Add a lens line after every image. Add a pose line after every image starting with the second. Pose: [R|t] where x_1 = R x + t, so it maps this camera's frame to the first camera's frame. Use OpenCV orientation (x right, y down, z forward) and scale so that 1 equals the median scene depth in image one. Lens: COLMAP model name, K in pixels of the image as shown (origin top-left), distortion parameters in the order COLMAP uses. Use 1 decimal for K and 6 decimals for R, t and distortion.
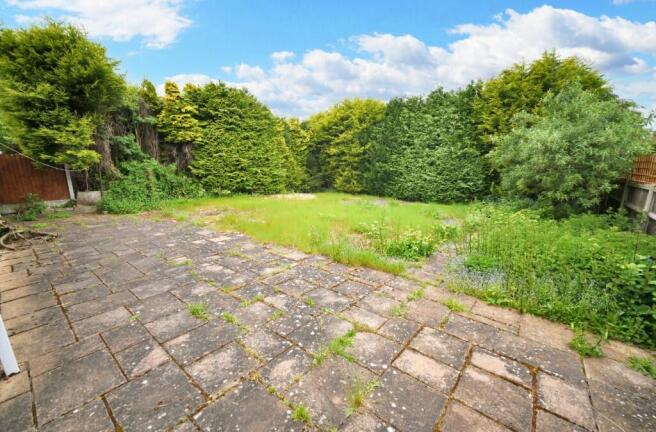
lens RADIAL K [[258.0, 0, 327.0], [0, 258.0, 214.8], [0, 0, 1]] dist [0.000549, 0.000000]
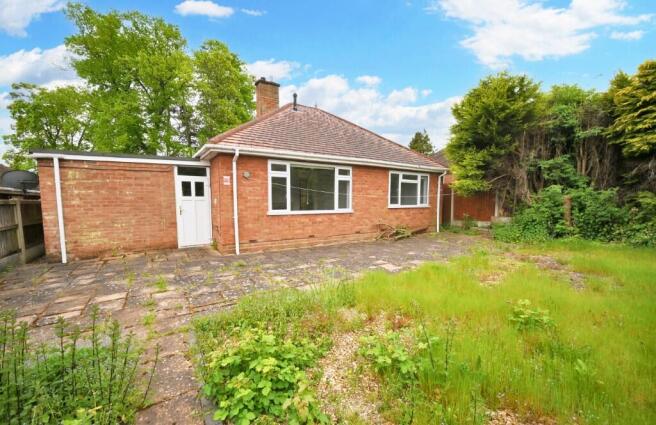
lens RADIAL K [[272.3, 0, 326.9], [0, 272.3, 216.4], [0, 0, 1]] dist [-0.002220, -0.000121]
pose [[-0.306782, 0.066811, -0.949432, 1.031049], [-0.168026, 0.978064, 0.123119, -0.297430], [0.936831, 0.197300, -0.288826, 1.747495]]
